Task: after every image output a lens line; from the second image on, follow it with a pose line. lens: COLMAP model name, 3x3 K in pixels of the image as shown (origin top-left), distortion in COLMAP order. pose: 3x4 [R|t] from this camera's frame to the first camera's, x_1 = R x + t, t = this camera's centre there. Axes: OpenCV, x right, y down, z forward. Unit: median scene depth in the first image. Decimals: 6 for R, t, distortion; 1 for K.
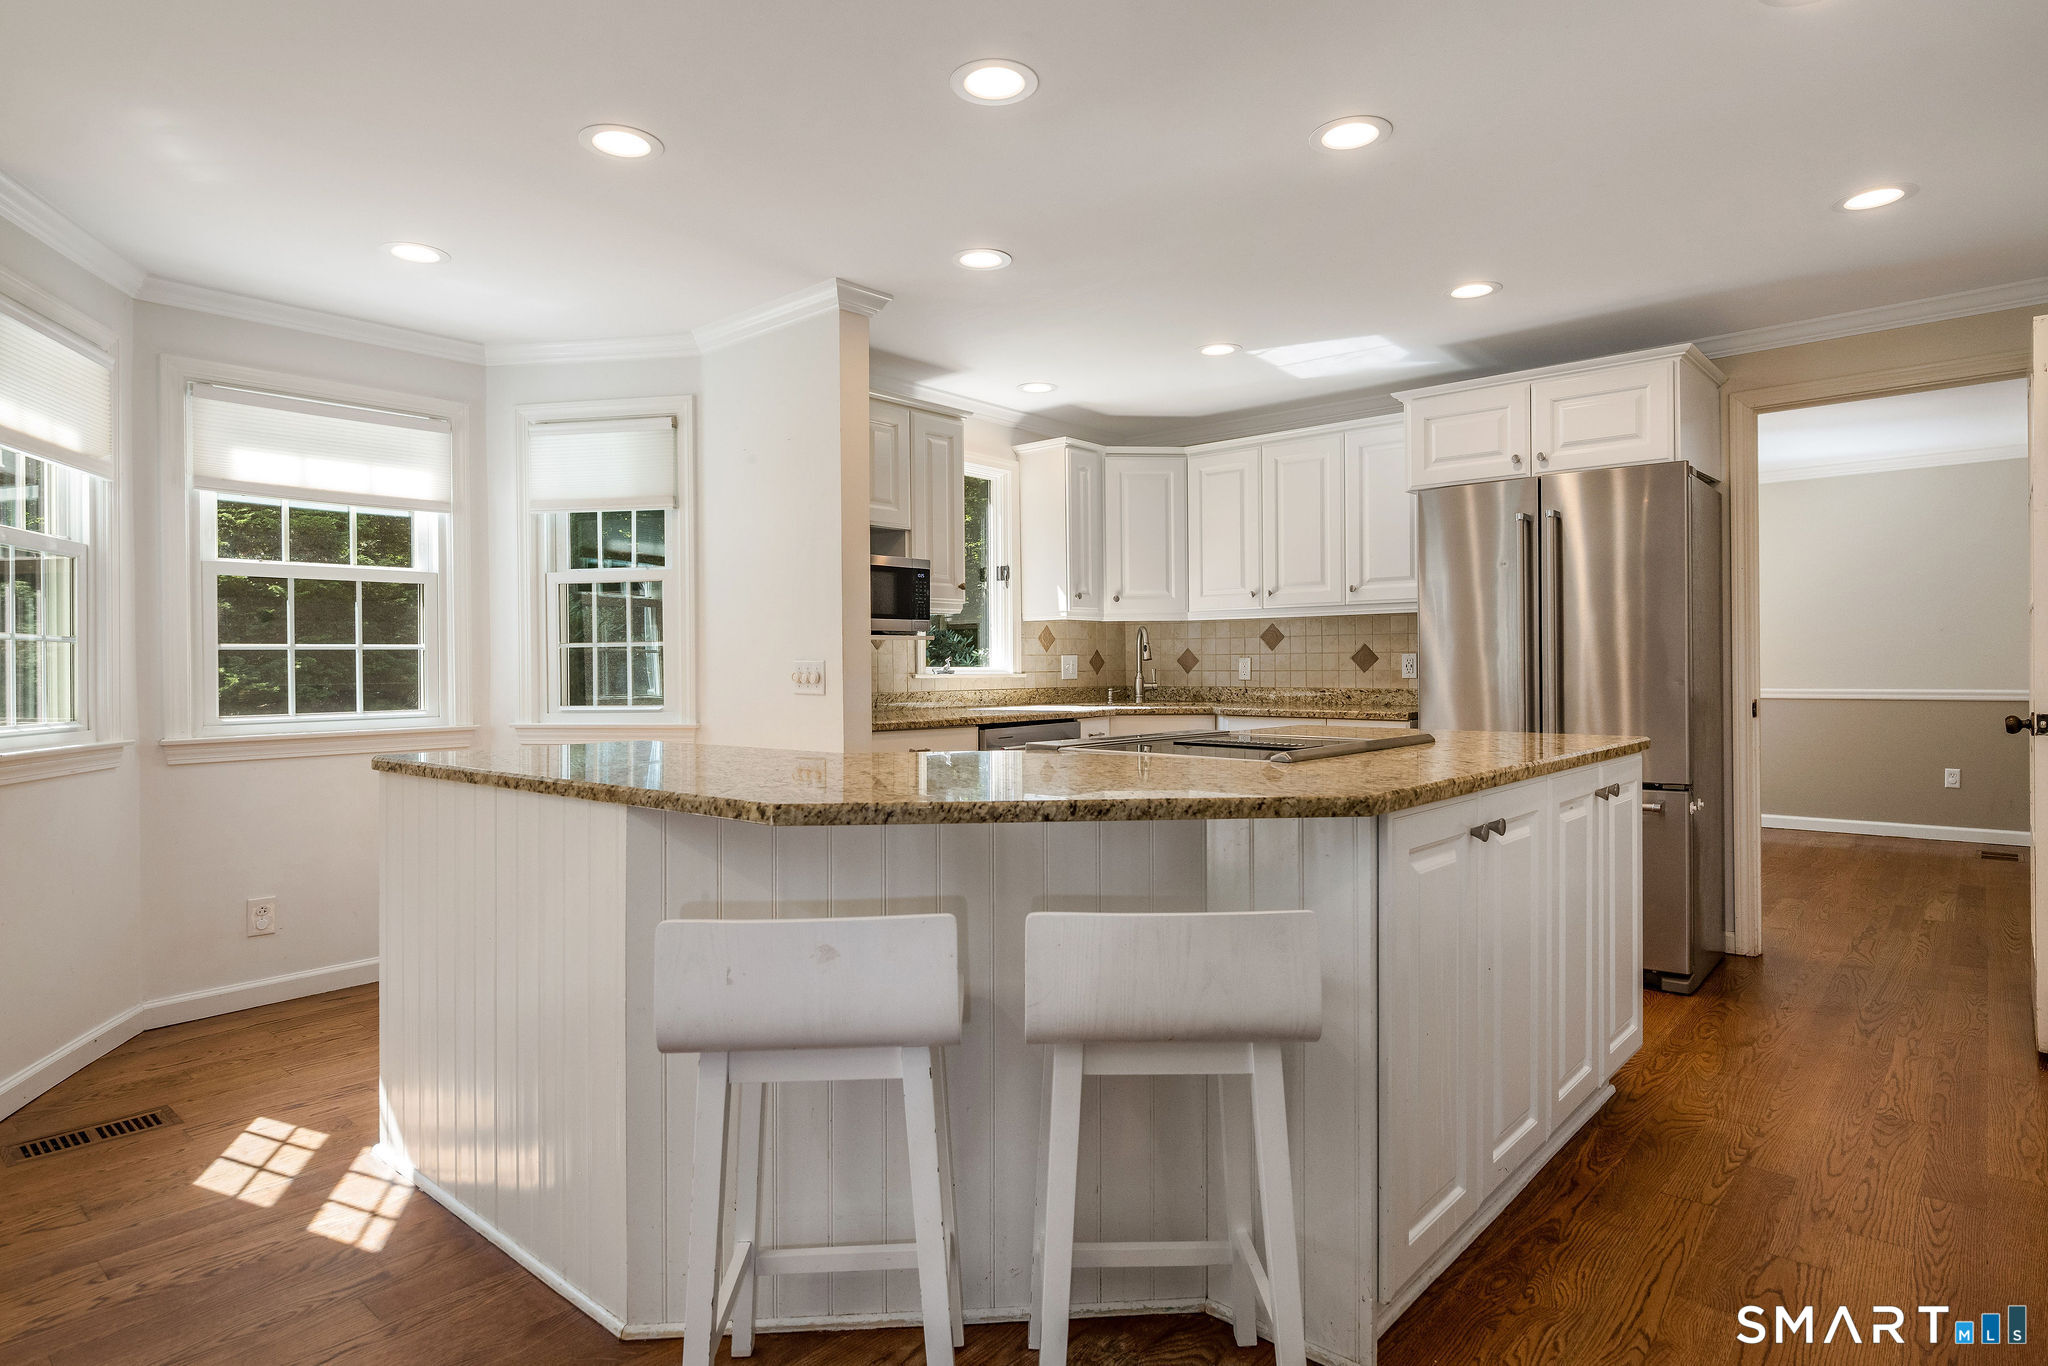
lens RADIAL K [[1124.8, 0, 1023.4], [0, 1124.8, 673.1], [0, 0, 1]] dist [0.005543, -0.001401]
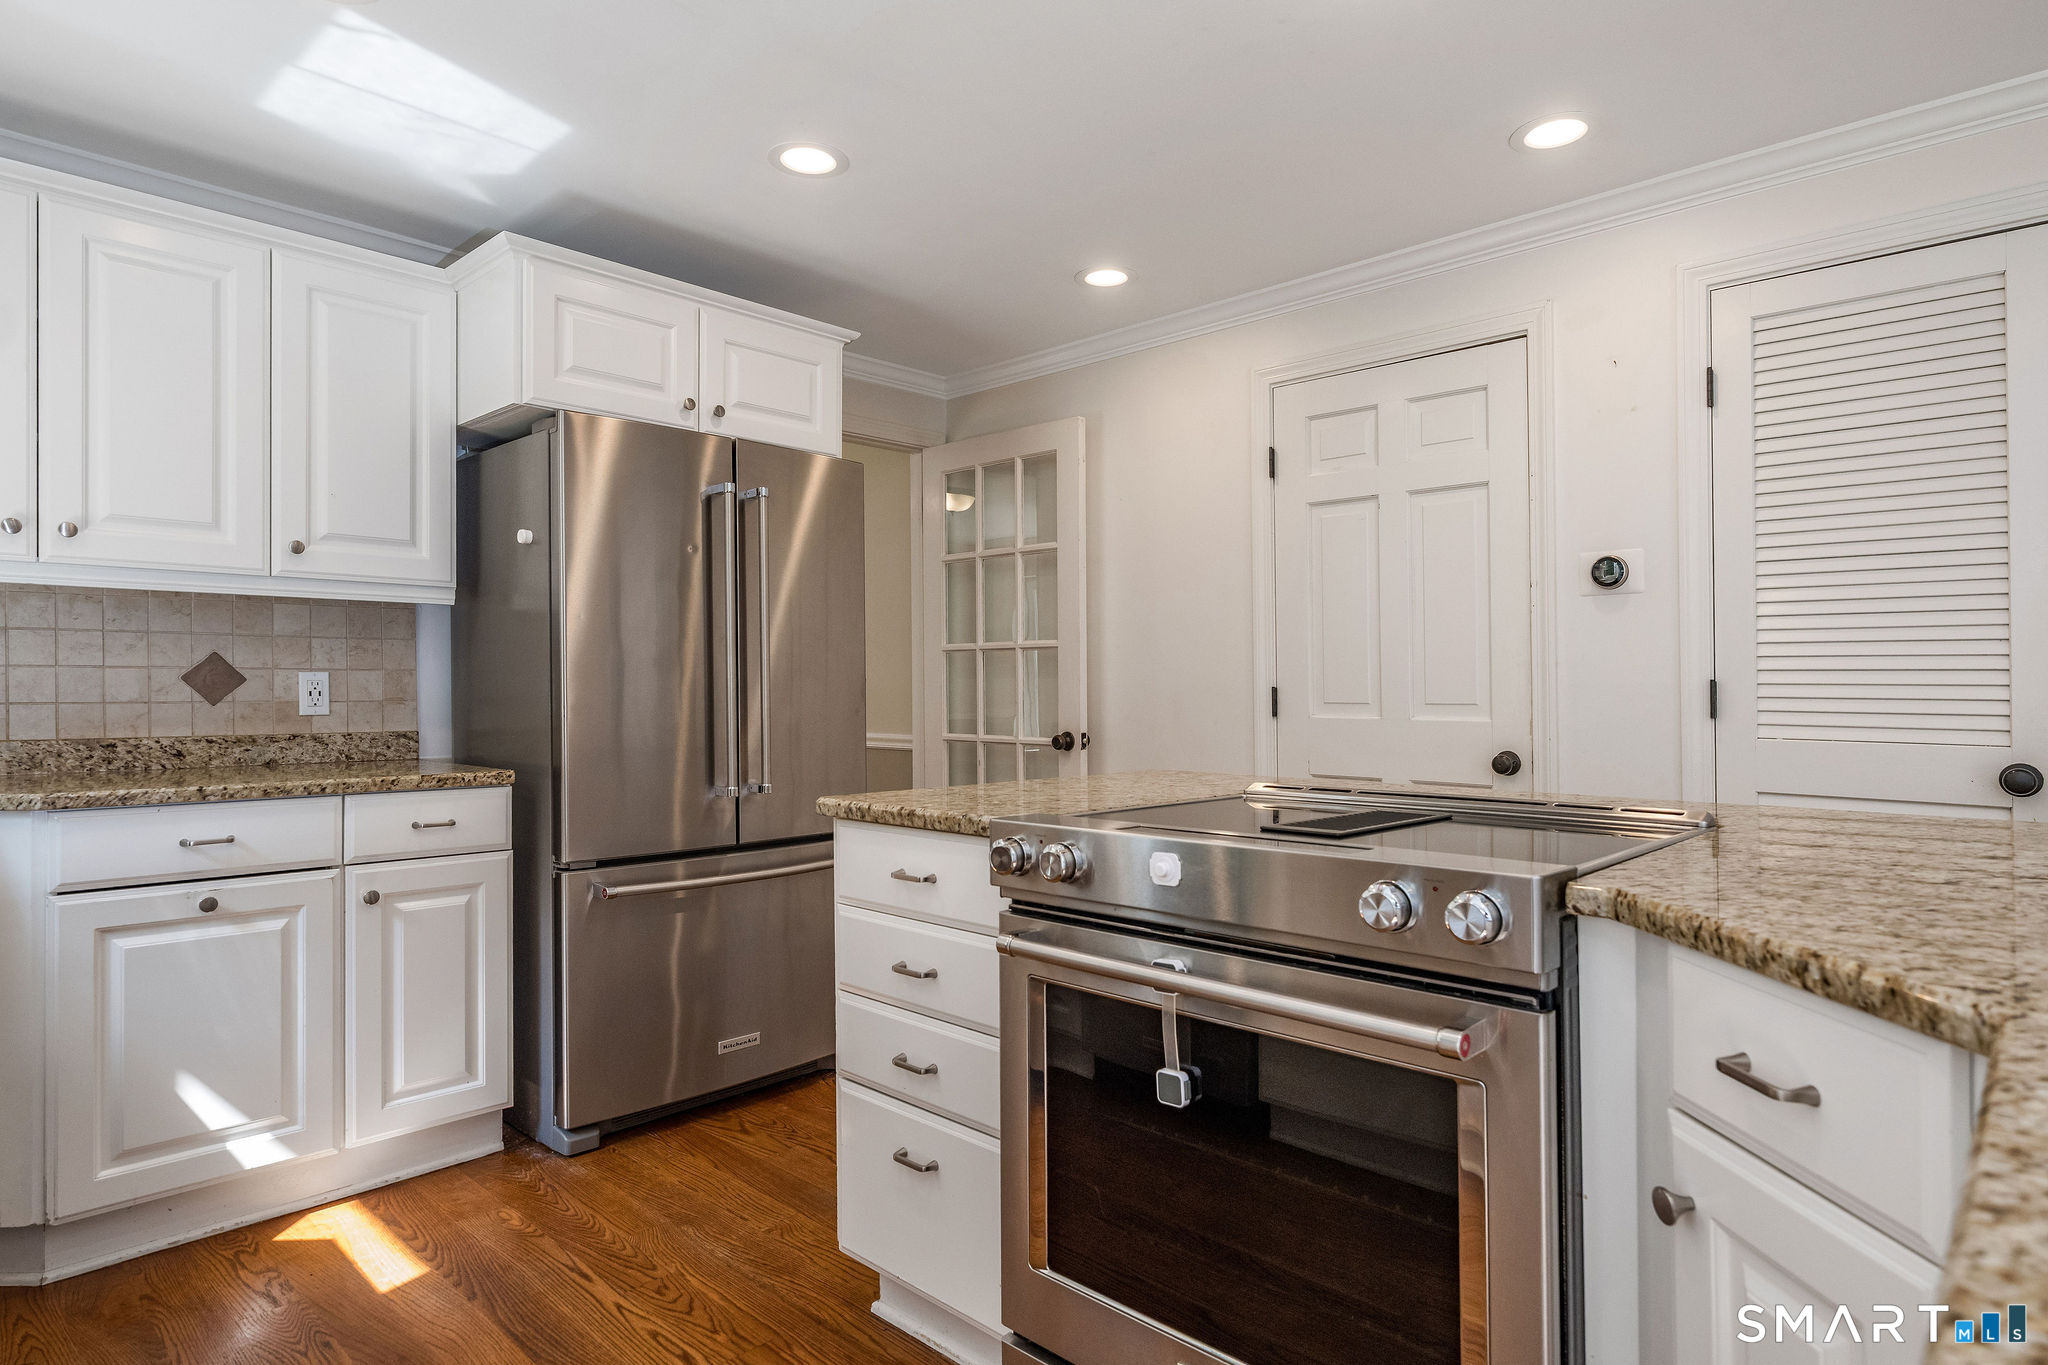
lens RADIAL K [[1124.8, 0, 1022.9], [0, 1124.8, 688.1], [0, 0, 1]] dist [0.005543, -0.001401]
pose [[0.052113, 0.008751, 0.998603, -0.210360], [0.005443, 0.999944, -0.009047, -0.001940], [-0.998626, 0.005907, 0.052063, 0.604918]]
